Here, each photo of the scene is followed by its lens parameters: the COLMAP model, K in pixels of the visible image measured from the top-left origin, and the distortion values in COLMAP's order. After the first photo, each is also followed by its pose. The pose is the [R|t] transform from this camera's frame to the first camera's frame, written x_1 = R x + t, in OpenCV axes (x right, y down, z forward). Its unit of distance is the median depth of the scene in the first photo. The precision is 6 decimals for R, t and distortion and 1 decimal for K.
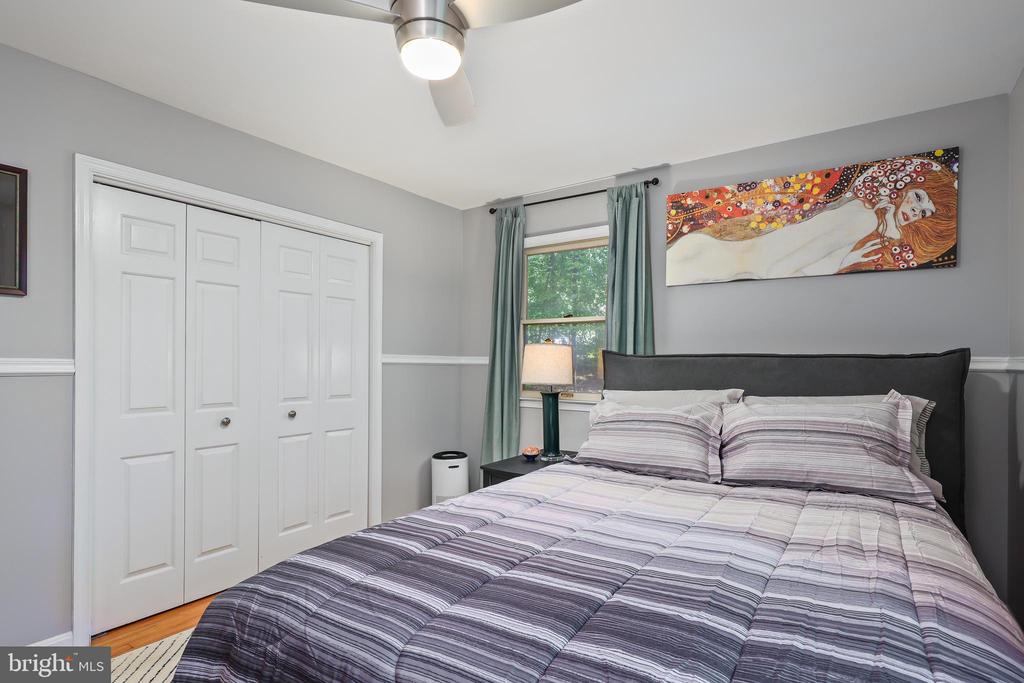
lens RADIAL K [[525.1, 0, 521.2], [0, 525.1, 347.3], [0, 0, 1]] dist [-0.004436, -0.002936]
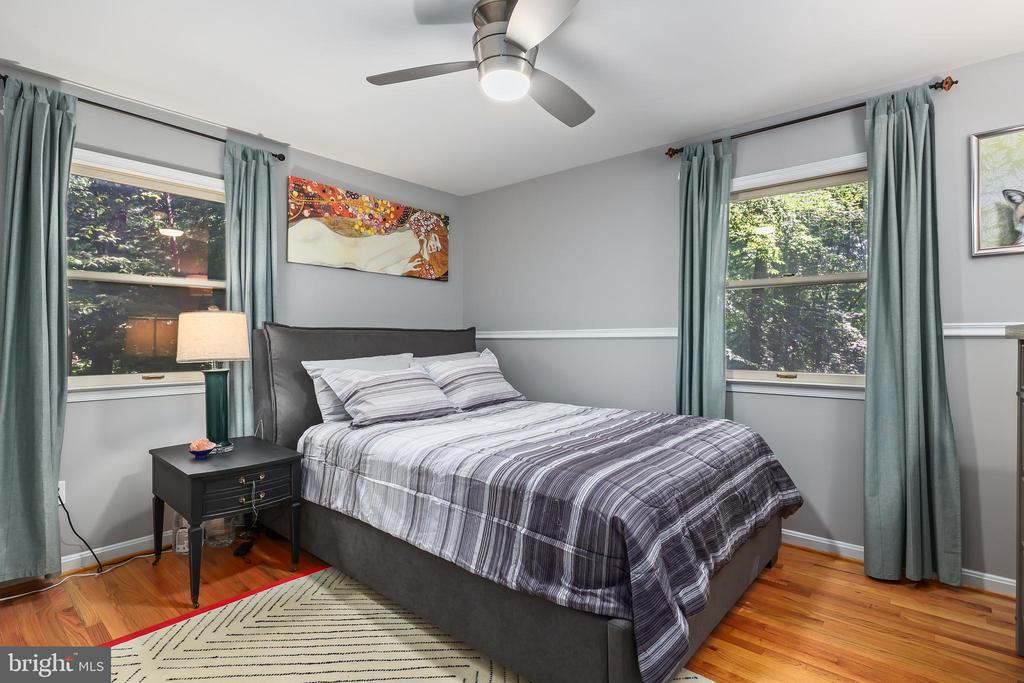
lens RADIAL K [[525.1, 0, 521.5], [0, 525.1, 335.5], [0, 0, 1]] dist [-0.004436, -0.002936]
pose [[0.066733, -0.000566, 0.997771, -0.833017], [-0.025939, 0.999661, 0.002302, 0.018281], [-0.997434, -0.026035, 0.066696, 0.520056]]
